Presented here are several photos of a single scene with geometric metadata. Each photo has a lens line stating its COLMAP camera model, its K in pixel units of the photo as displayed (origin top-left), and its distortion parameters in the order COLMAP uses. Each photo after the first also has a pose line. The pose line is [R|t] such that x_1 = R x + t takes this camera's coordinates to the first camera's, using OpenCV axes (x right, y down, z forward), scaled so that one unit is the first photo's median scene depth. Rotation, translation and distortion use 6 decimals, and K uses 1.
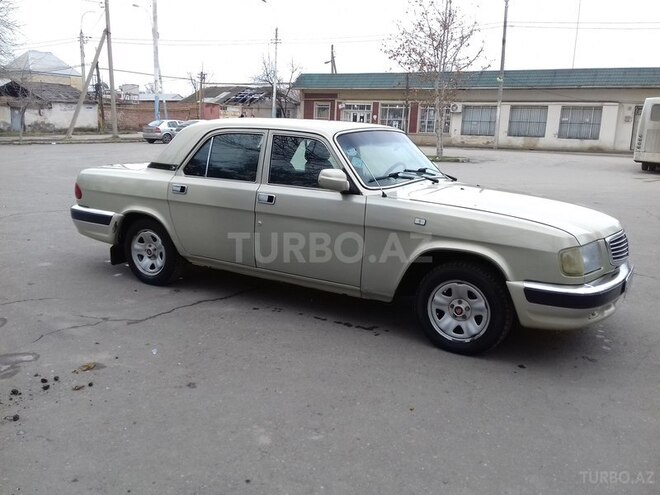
lens RADIAL K [[586.3, 0, 331.3], [0, 586.3, 250.9], [0, 0, 1]] dist [0.048906, -0.093272]
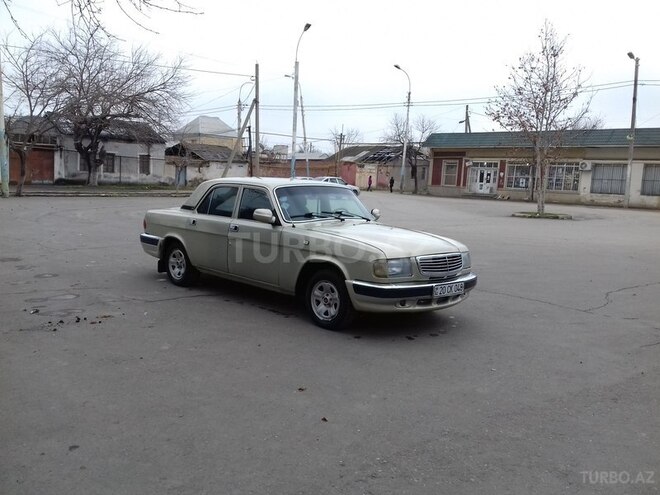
lens RADIAL K [[586.3, 0, 325.5], [0, 586.3, 248.2], [0, 0, 1]] dist [0.048906, -0.093272]
pose [[0.968176, 0.035265, -0.247775, 0.100073], [-0.059405, 0.994111, -0.090637, 0.017751], [0.243119, 0.102472, 0.964569, -0.085204]]
